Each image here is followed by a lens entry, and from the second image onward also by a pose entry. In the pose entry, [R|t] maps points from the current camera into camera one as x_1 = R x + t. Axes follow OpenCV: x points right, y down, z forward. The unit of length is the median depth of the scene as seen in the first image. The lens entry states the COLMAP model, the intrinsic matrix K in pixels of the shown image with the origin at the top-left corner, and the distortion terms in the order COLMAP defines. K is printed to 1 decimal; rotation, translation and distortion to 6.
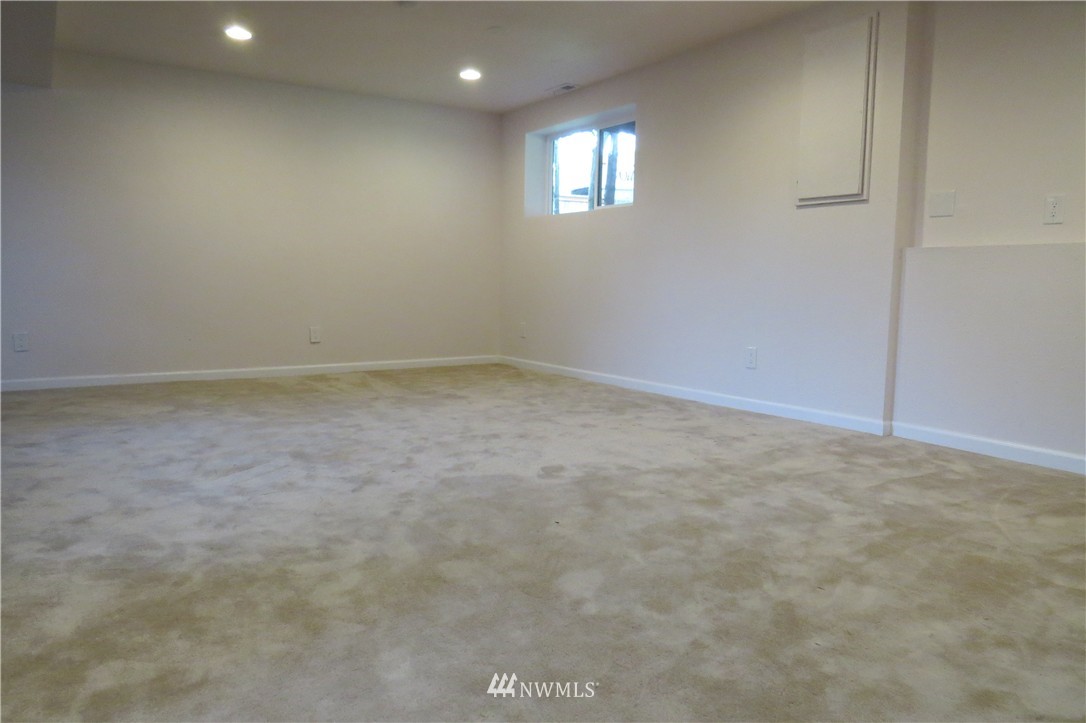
lens RADIAL K [[791.1, 0, 543.0], [0, 791.1, 361.5], [0, 0, 1]] dist [-0.013746, 0.005160]
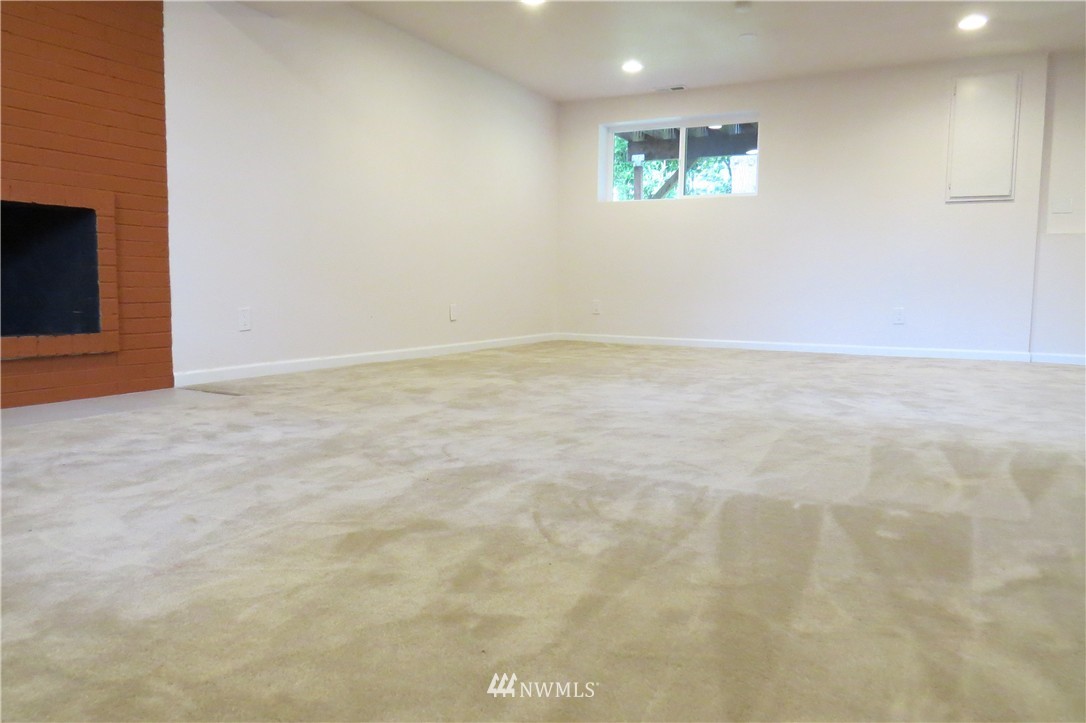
lens RADIAL K [[791.1, 0, 543.0], [0, 791.1, 361.5], [0, 0, 1]] dist [-0.013746, 0.005160]
pose [[0.861015, -0.044581, 0.506621, -1.064181], [0.047996, 0.998828, 0.006323, 0.039946], [-0.506309, 0.018871, 0.862145, 0.196582]]
